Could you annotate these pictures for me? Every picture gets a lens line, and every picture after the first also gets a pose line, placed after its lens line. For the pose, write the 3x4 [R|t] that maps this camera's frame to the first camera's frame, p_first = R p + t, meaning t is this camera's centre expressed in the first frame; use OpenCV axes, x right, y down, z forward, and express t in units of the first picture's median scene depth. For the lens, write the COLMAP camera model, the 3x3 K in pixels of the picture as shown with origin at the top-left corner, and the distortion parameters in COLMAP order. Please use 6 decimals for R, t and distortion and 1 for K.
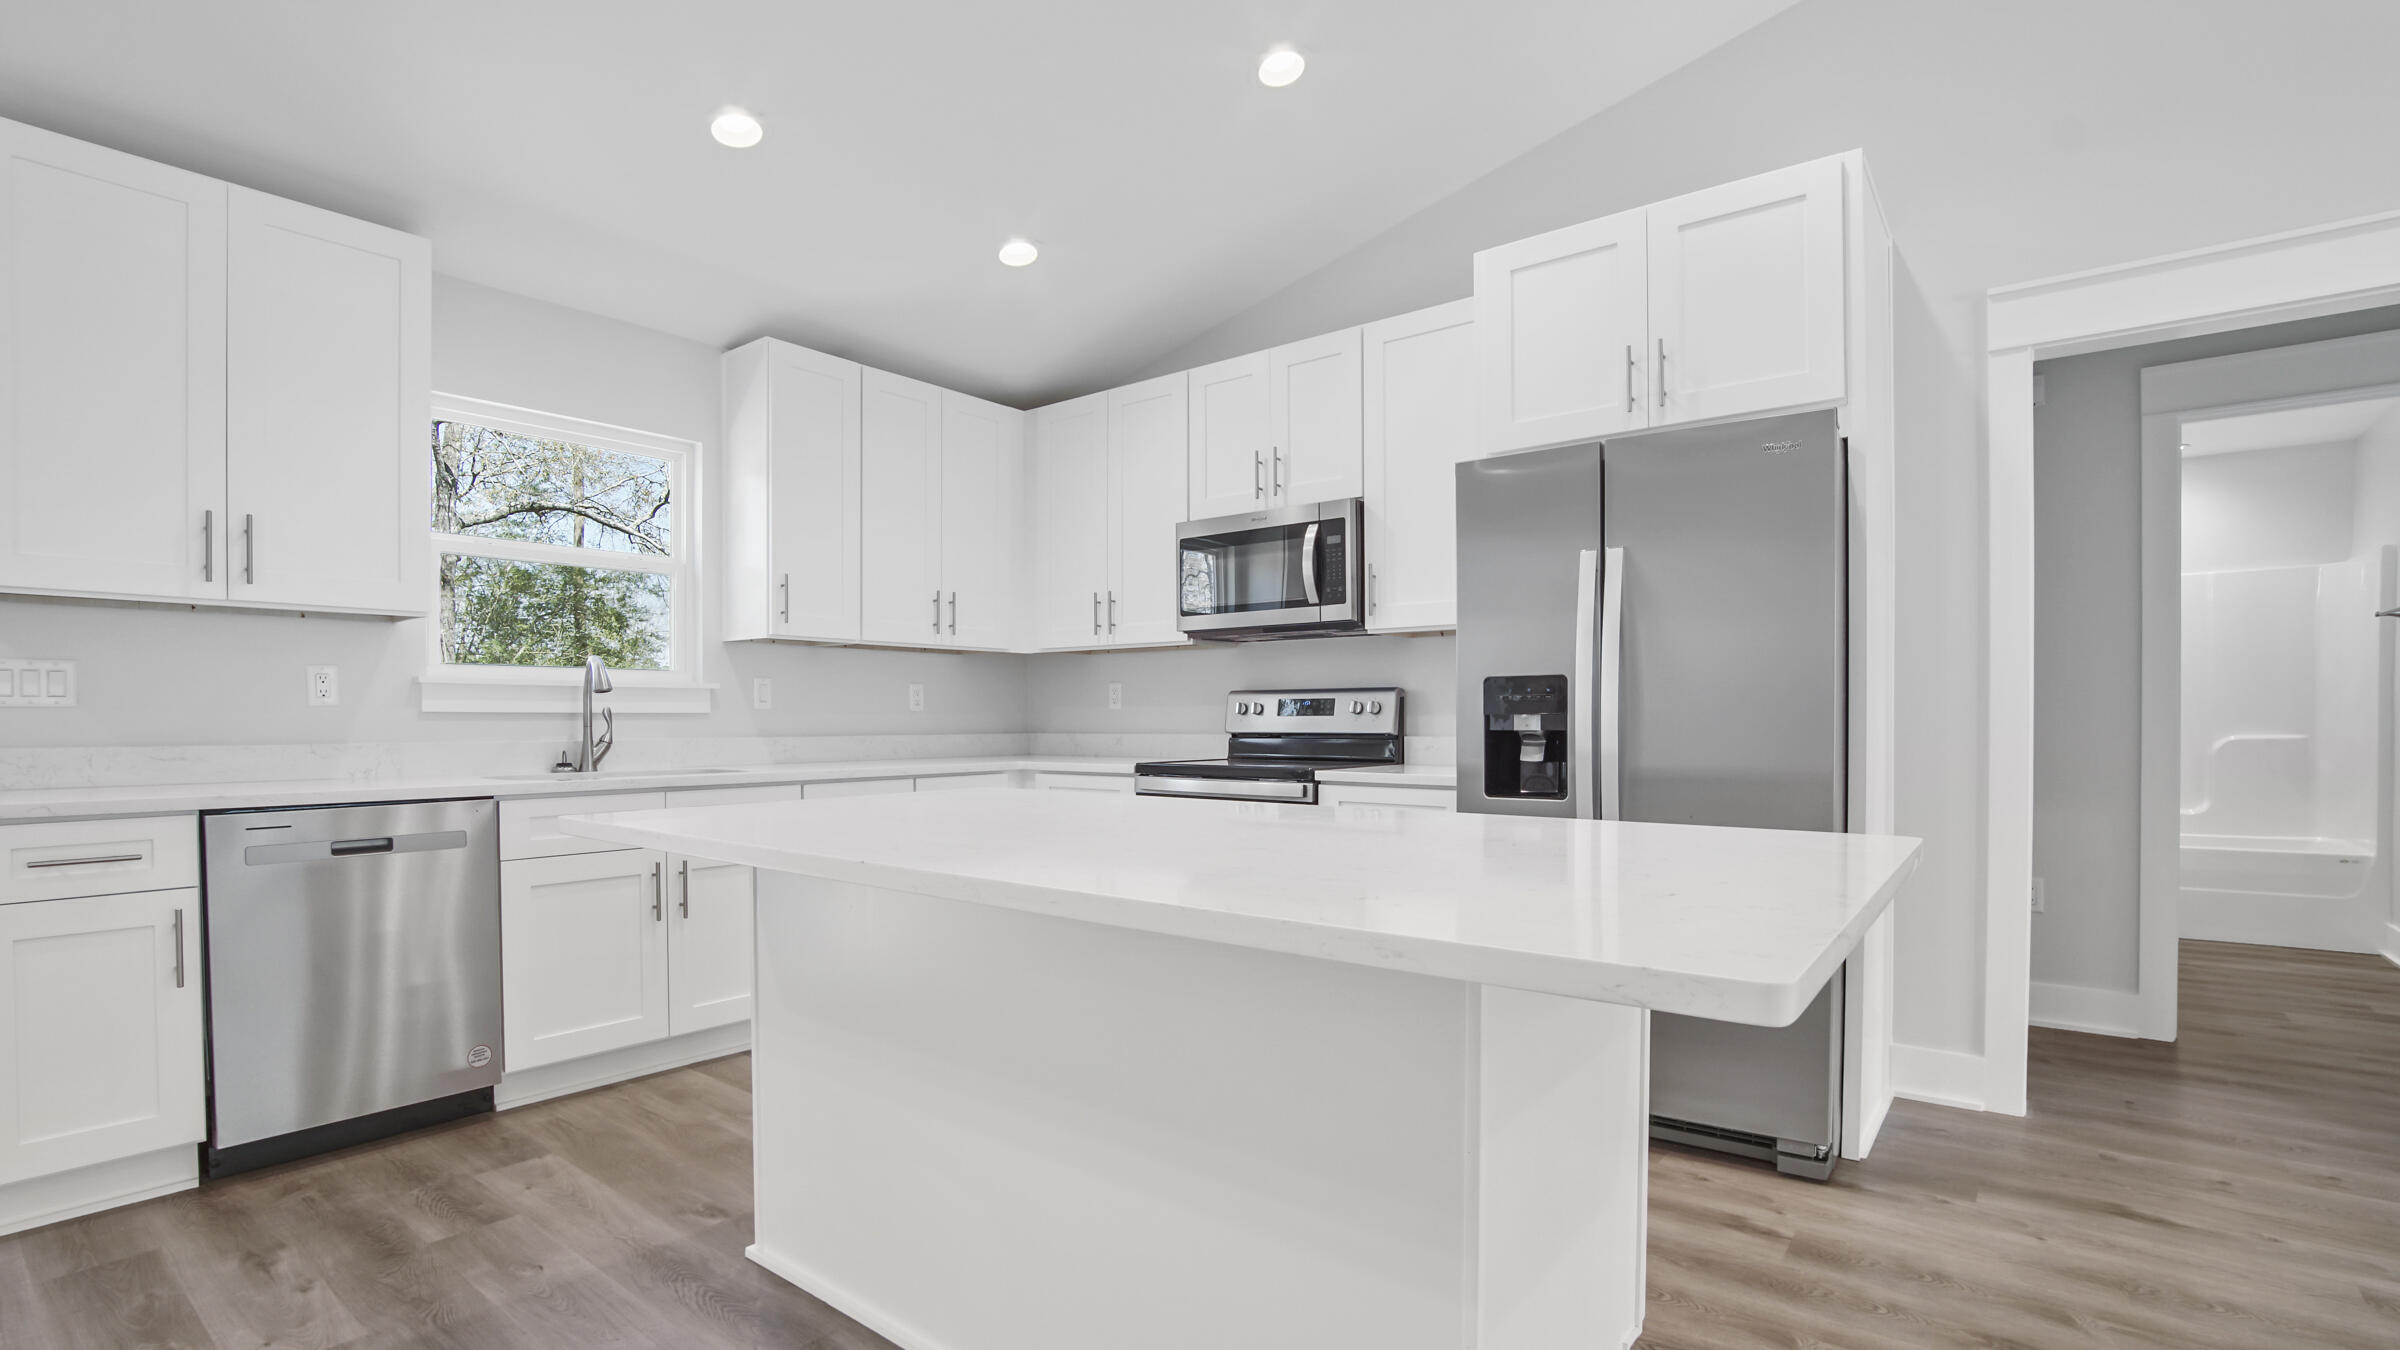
lens RADIAL K [[1098.4, 0, 1196.6], [0, 1098.4, 732.9], [0, 0, 1]] dist [-0.038753, 0.008143]
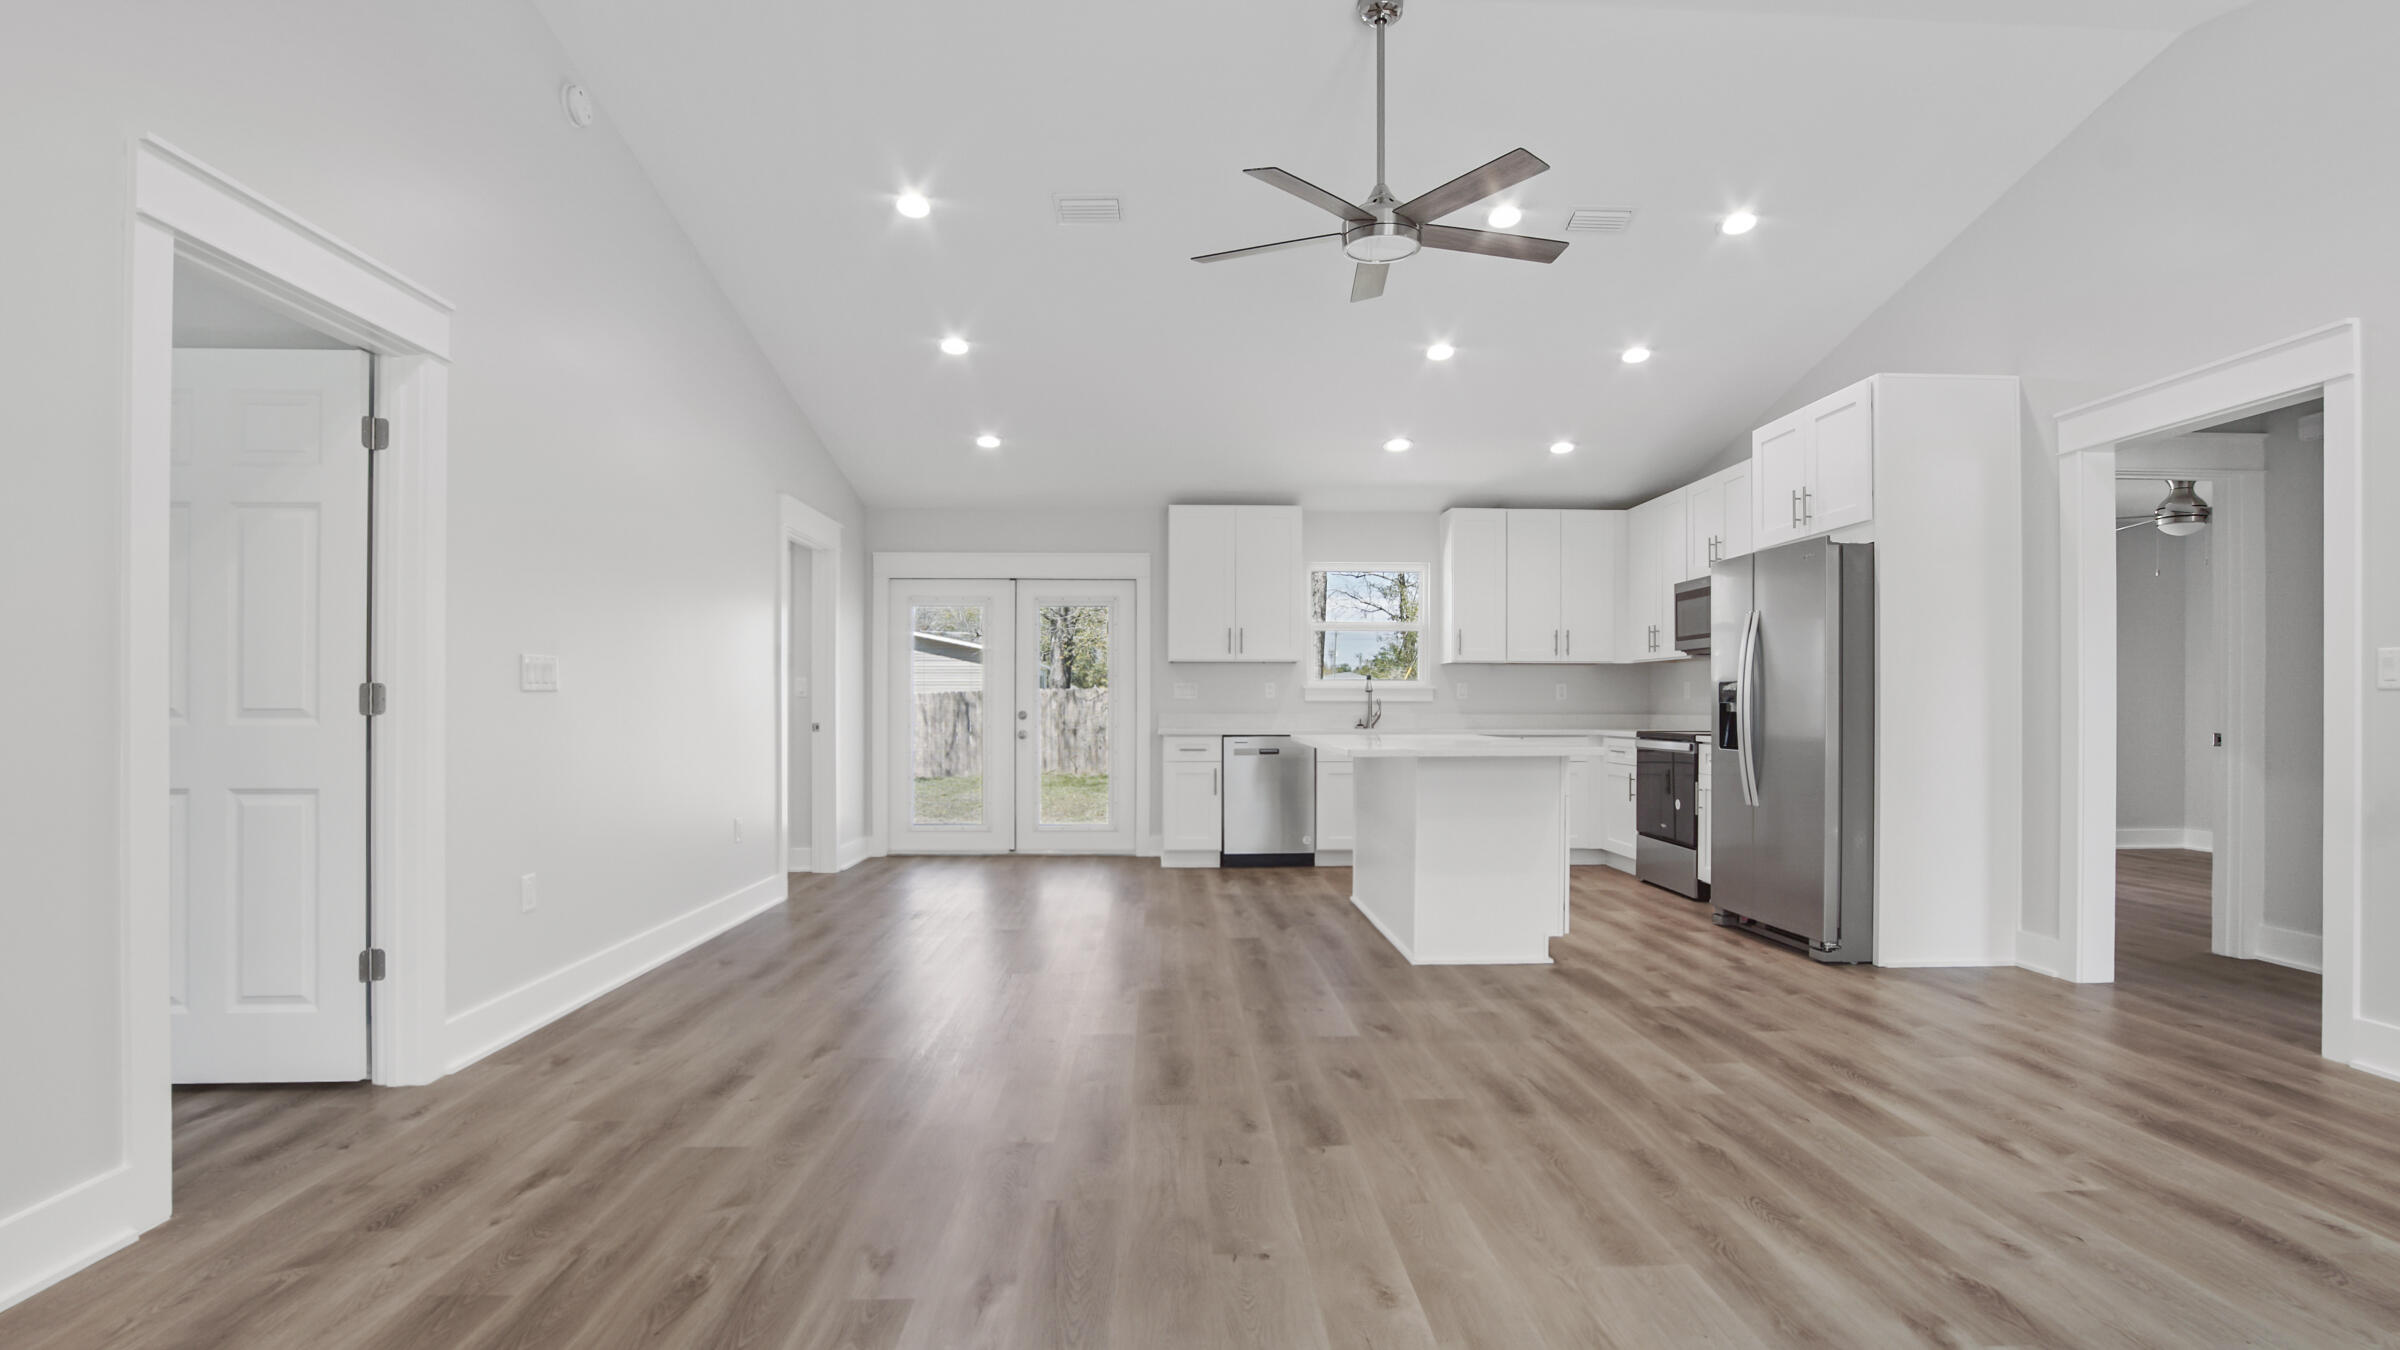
lens RADIAL K [[1098.4, 0, 1179.8], [0, 1098.4, 713.2], [0, 0, 1]] dist [-0.038753, 0.008143]
pose [[0.638918, 0.008438, -0.769229, 0.850027], [-0.012376, 0.999923, 0.000689, 0.007804], [0.769176, 0.009080, 0.638973, -0.657743]]
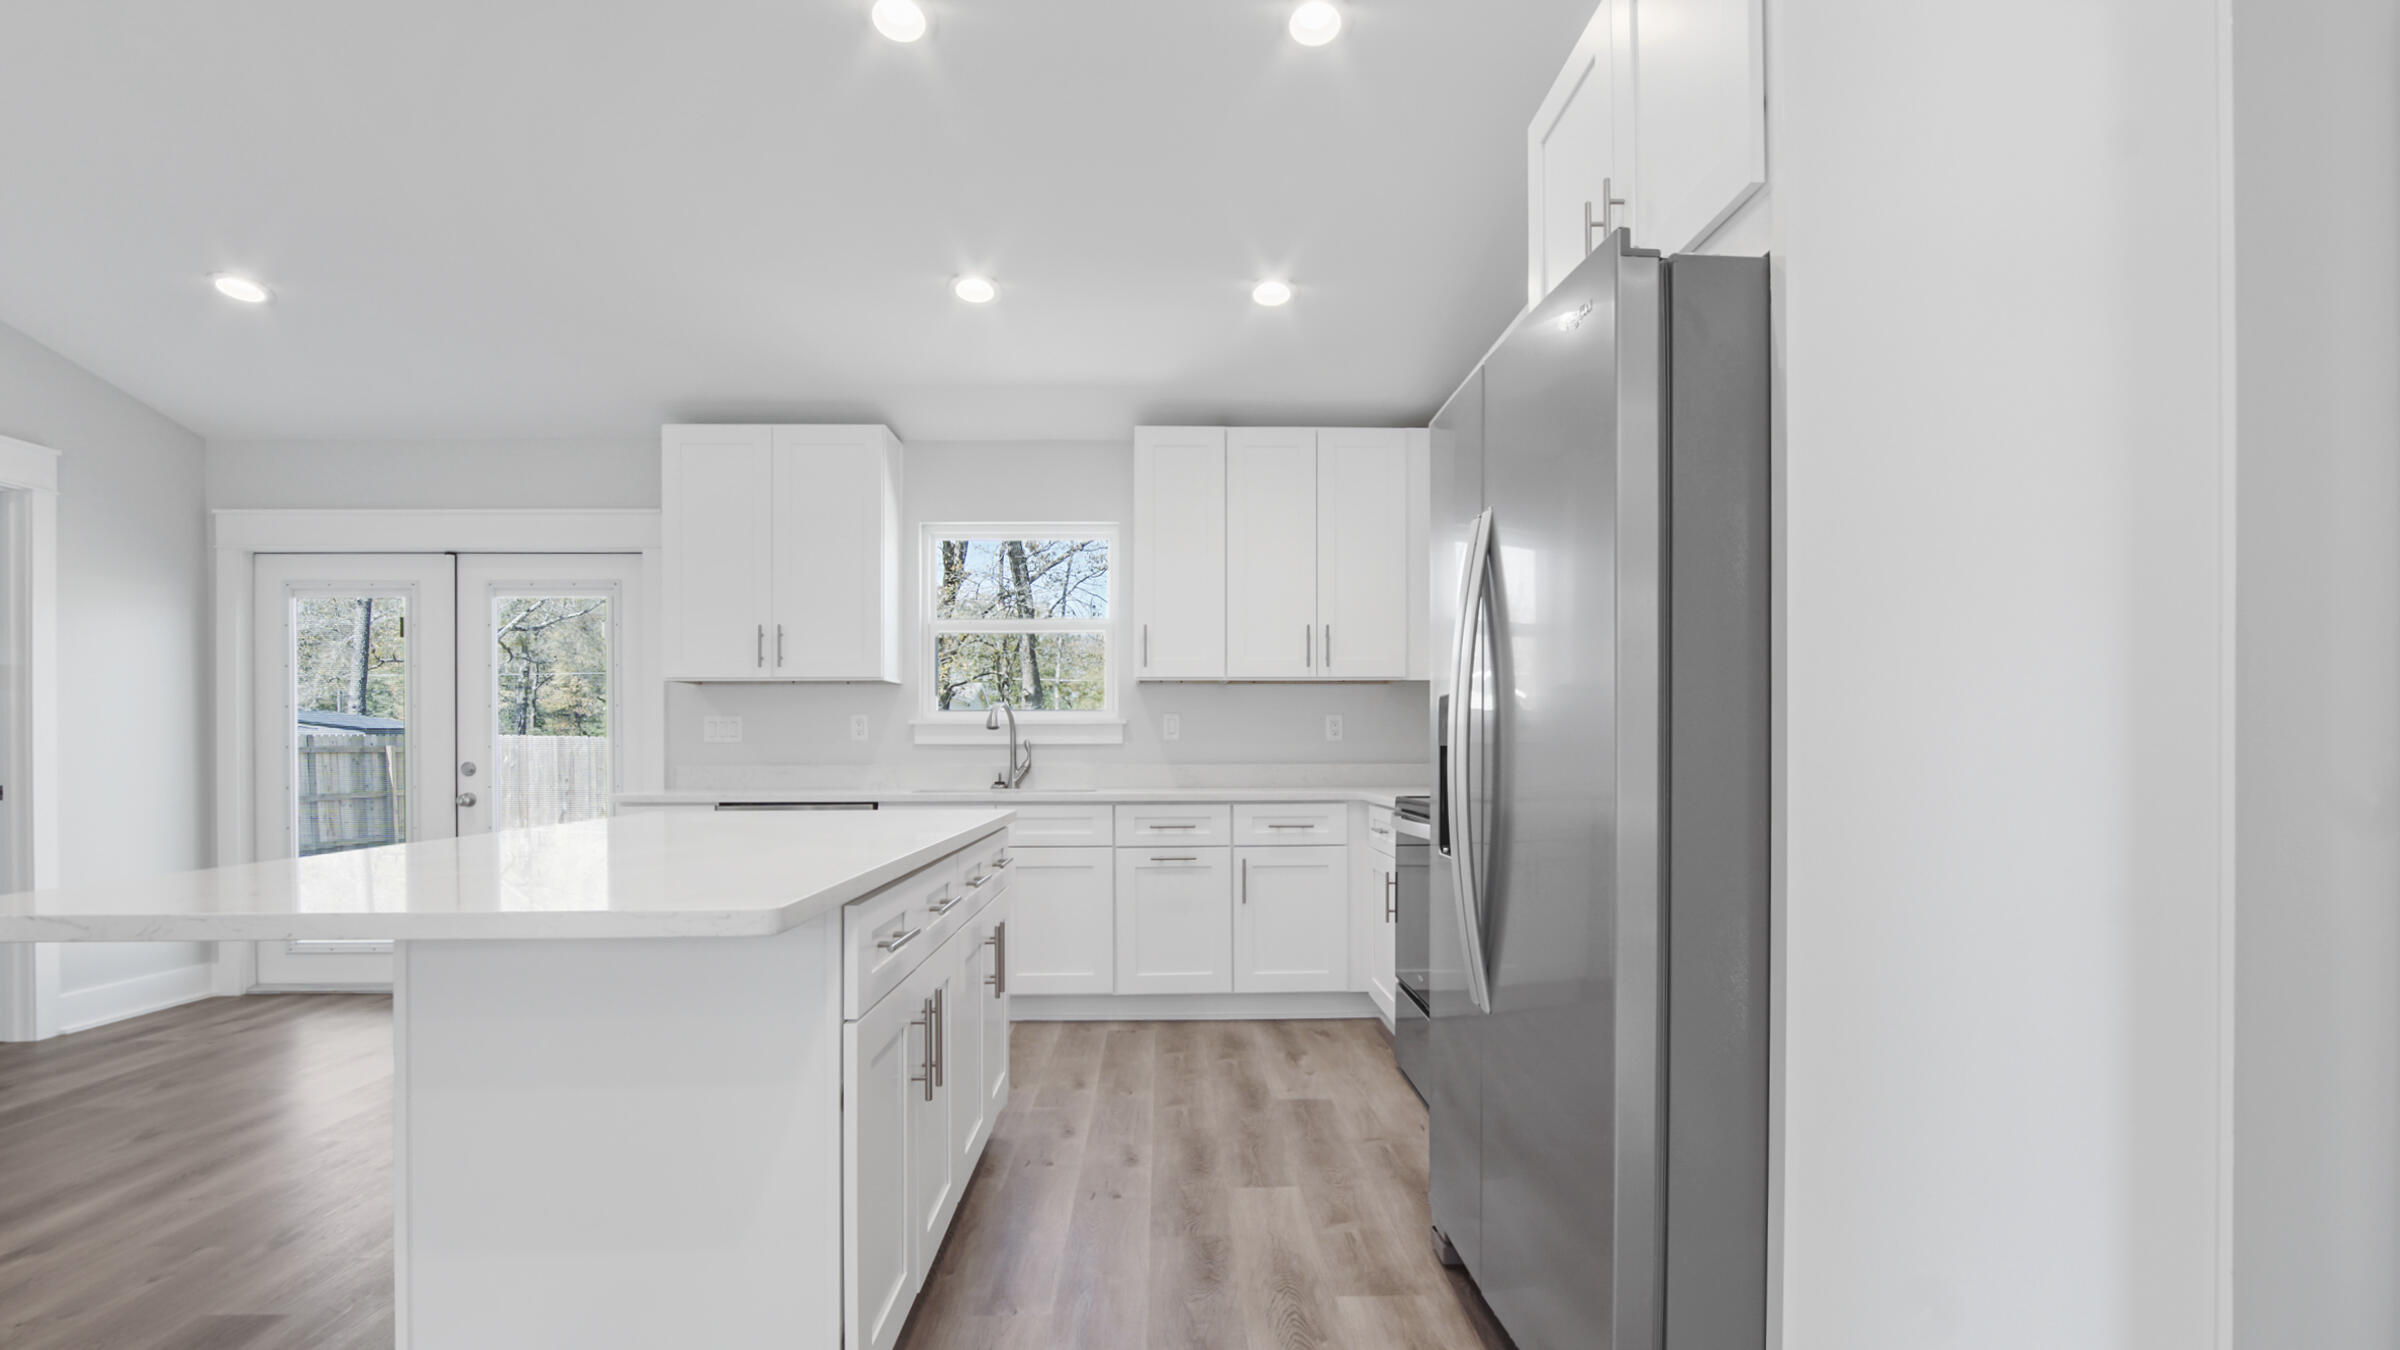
lens RADIAL K [[1098.4, 0, 1184.8], [0, 1098.4, 756.5], [0, 0, 1]] dist [-0.038753, 0.008143]
pose [[0.648406, 0.005924, -0.761272, 0.578924], [-0.007411, 0.999971, 0.001469, -0.007164], [0.761259, 0.004689, 0.648431, 0.288204]]
